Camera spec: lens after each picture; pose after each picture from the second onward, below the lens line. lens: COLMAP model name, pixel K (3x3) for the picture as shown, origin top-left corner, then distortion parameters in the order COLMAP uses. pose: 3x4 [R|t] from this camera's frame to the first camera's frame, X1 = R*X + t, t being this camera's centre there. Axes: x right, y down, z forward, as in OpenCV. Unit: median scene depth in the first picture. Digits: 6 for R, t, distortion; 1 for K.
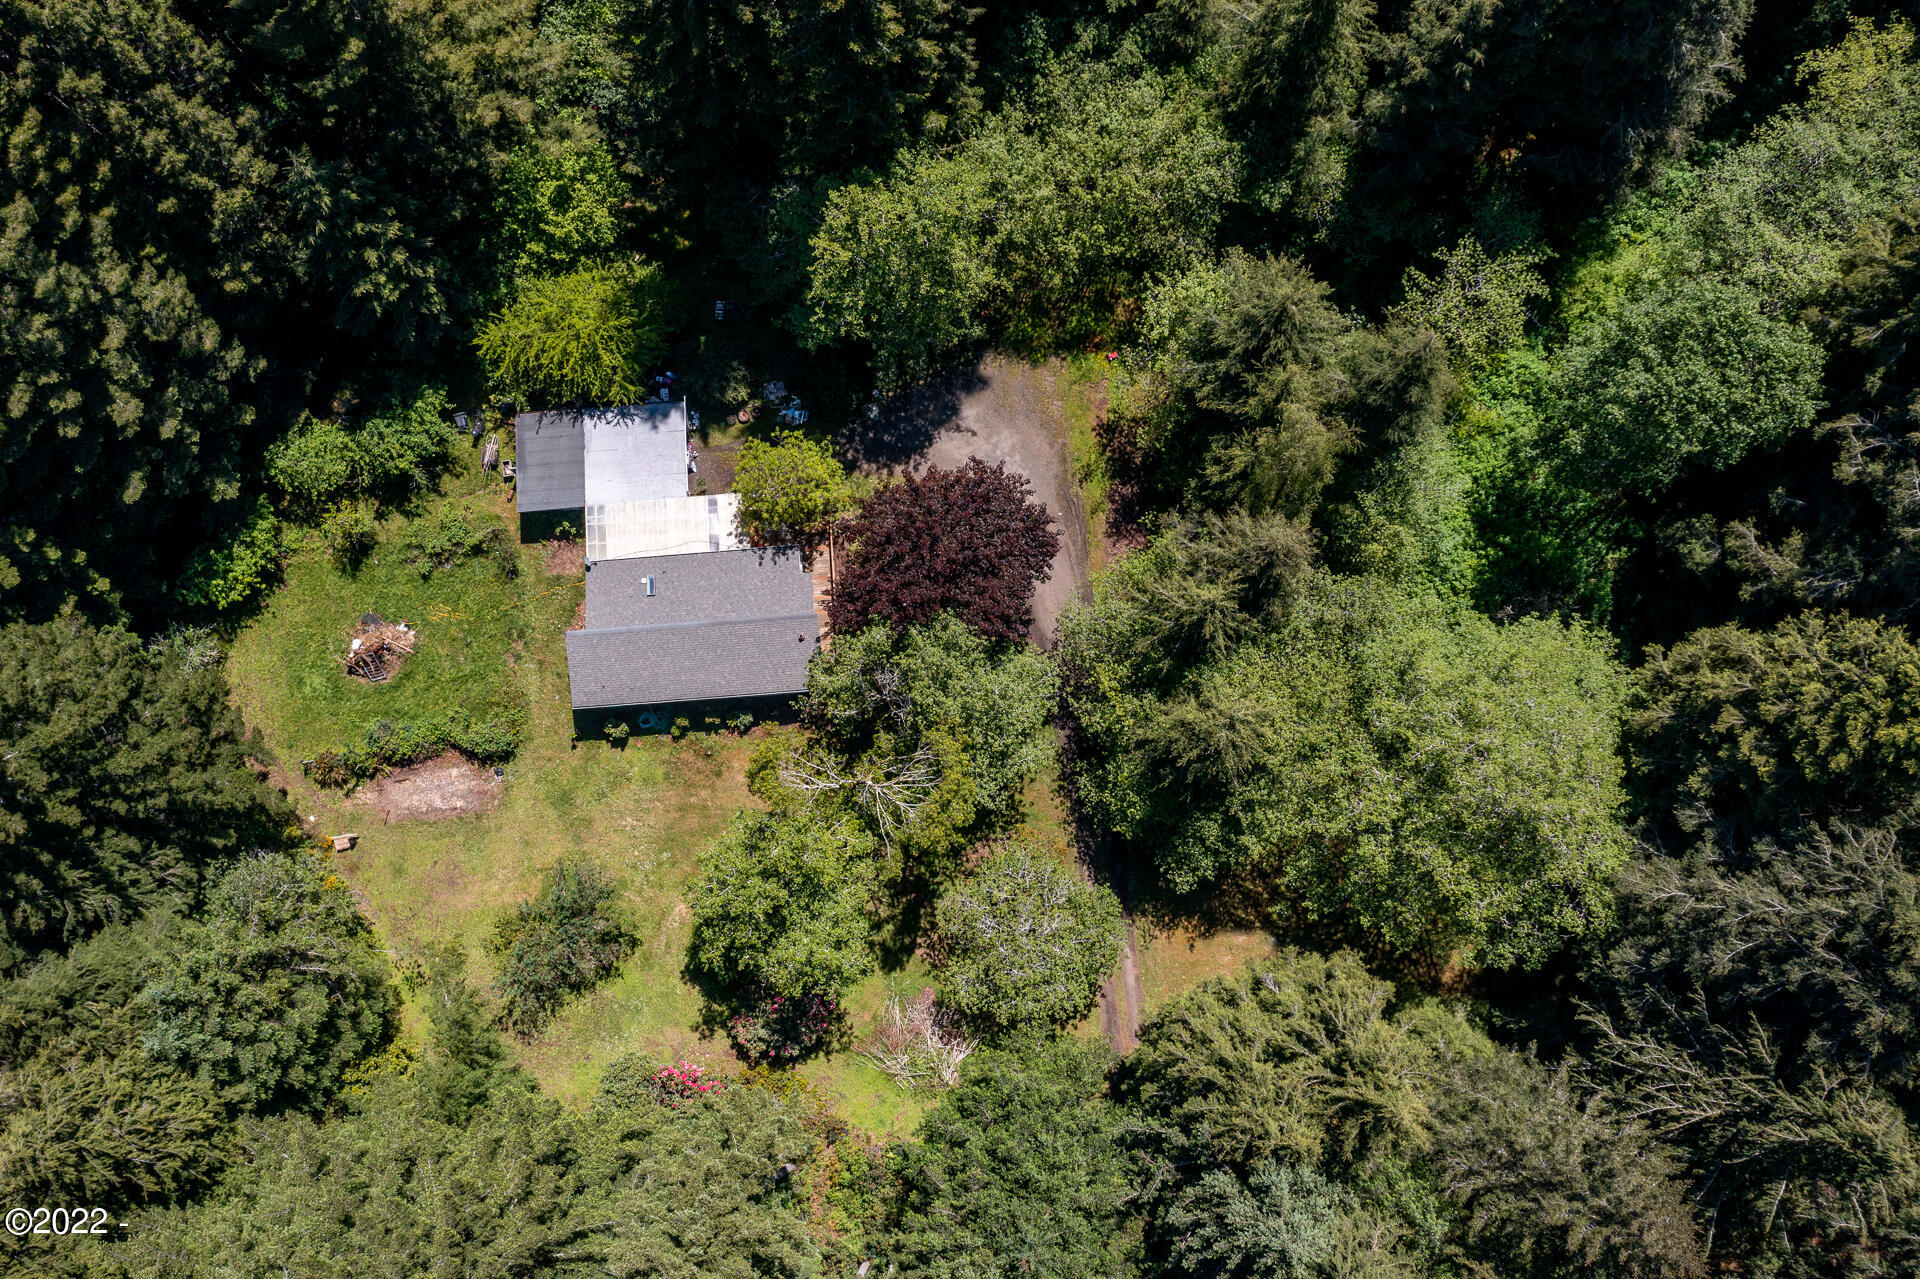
lens RADIAL K [[1521.2, 0, 960.0], [0, 1521.2, 639.5], [0, 0, 1]] dist [-0.009559, 0.004652]
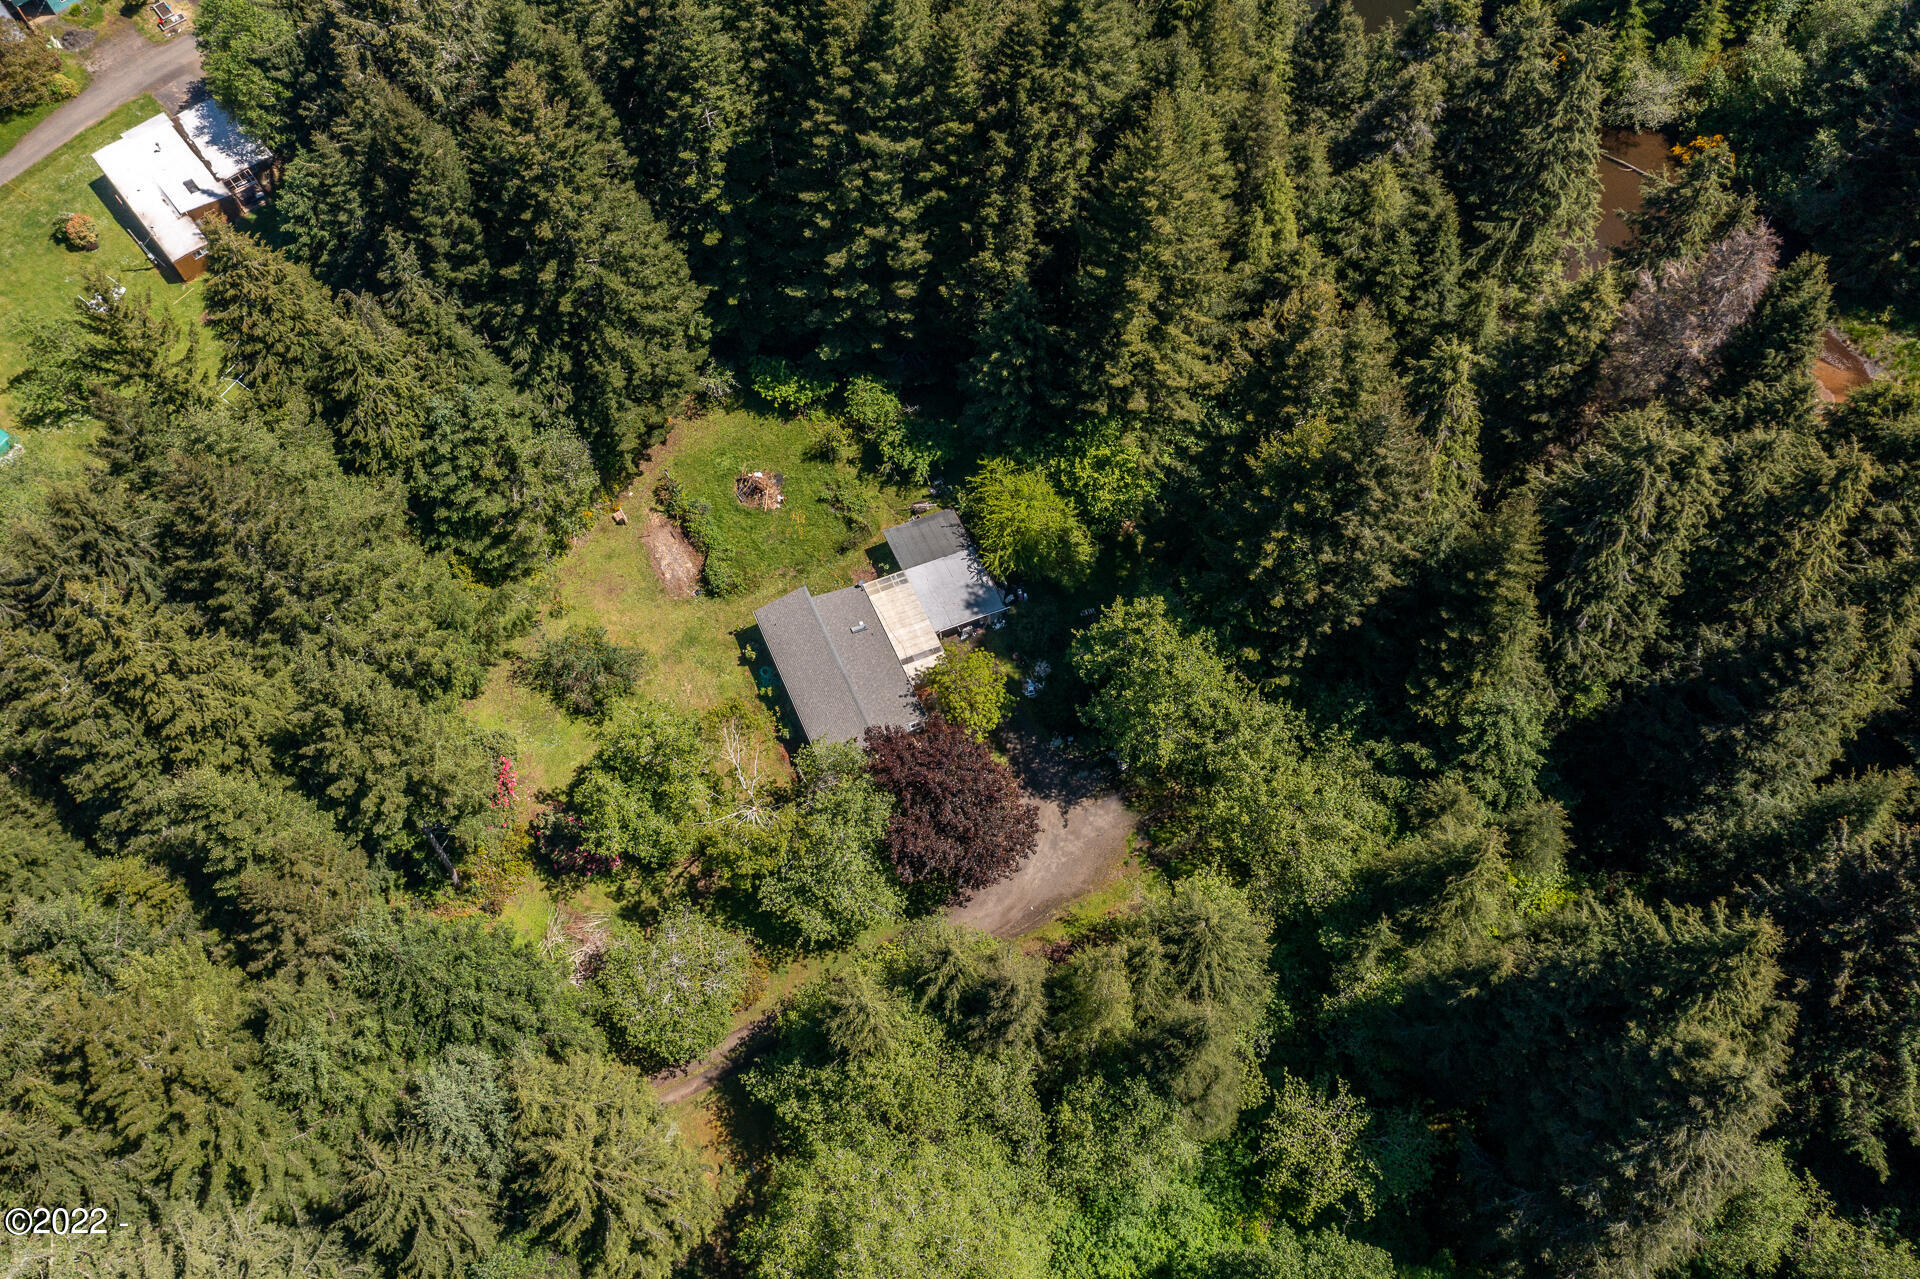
lens RADIAL K [[1521.2, 0, 960.0], [0, 1521.2, 639.5], [0, 0, 1]] dist [-0.009559, 0.004652]
pose [[0.339652, 0.832828, -0.437074, 0.406011], [-0.932709, 0.358128, -0.042412, -0.058064], [0.121206, 0.422068, 0.898425, -0.159663]]
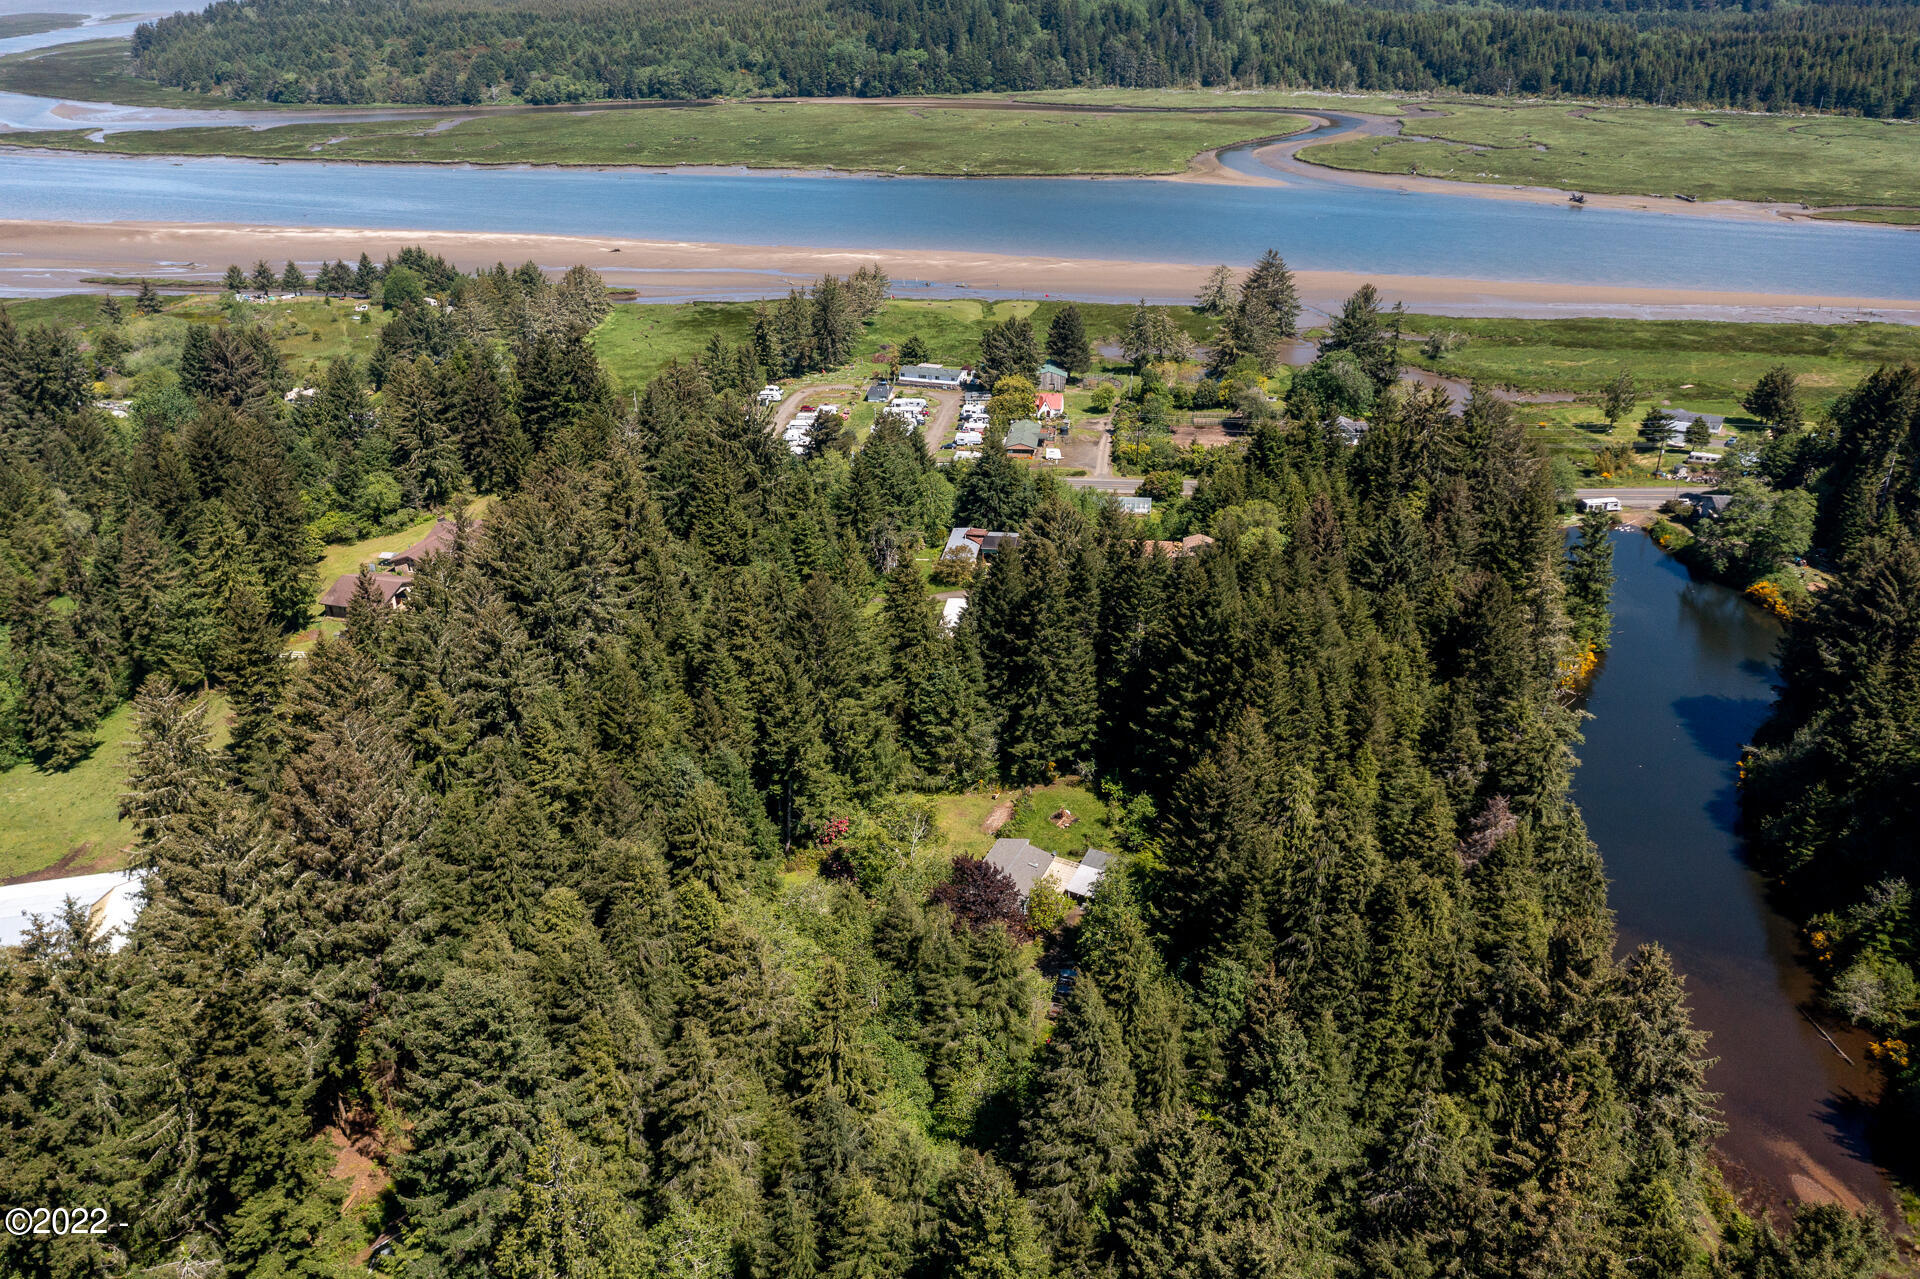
lens RADIAL K [[1520.4, 0, 963.7], [0, 1520.4, 645.7], [0, 0, 1]] dist [-0.012914, 0.009374]
pose [[-0.461473, 0.403728, -0.789966, 1.500388], [-0.878368, -0.082920, 0.470737, -0.984151], [0.124546, 0.911114, 0.392887, -0.197526]]
